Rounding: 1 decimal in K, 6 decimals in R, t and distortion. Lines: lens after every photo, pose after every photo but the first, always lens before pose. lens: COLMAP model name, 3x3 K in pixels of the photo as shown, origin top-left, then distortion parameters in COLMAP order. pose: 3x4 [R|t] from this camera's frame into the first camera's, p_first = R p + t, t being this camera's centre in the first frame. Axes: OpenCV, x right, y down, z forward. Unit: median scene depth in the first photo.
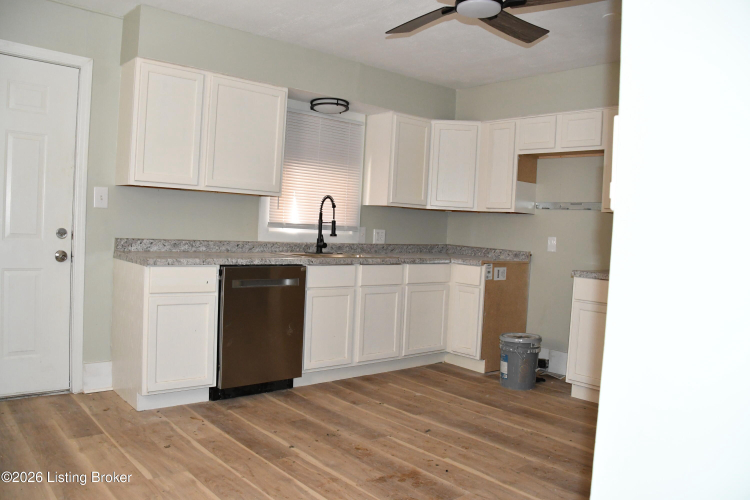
lens RADIAL K [[582.0, 0, 377.2], [0, 582.0, 248.0], [0, 0, 1]] dist [-0.106367, 0.029985]
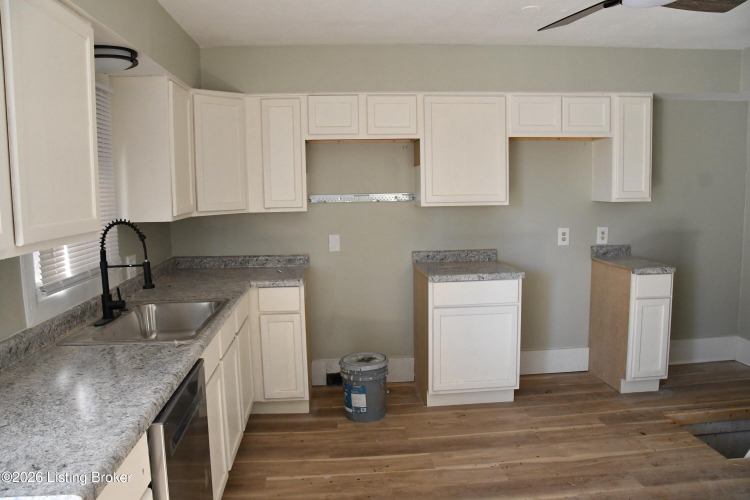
lens RADIAL K [[582.0, 0, 367.6], [0, 582.0, 250.6], [0, 0, 1]] dist [-0.106367, 0.029985]
pose [[0.599061, -0.152707, 0.786007, -0.409451], [0.081473, 0.988175, 0.129890, -0.119778], [-0.796548, -0.013773, 0.604419, 0.489235]]
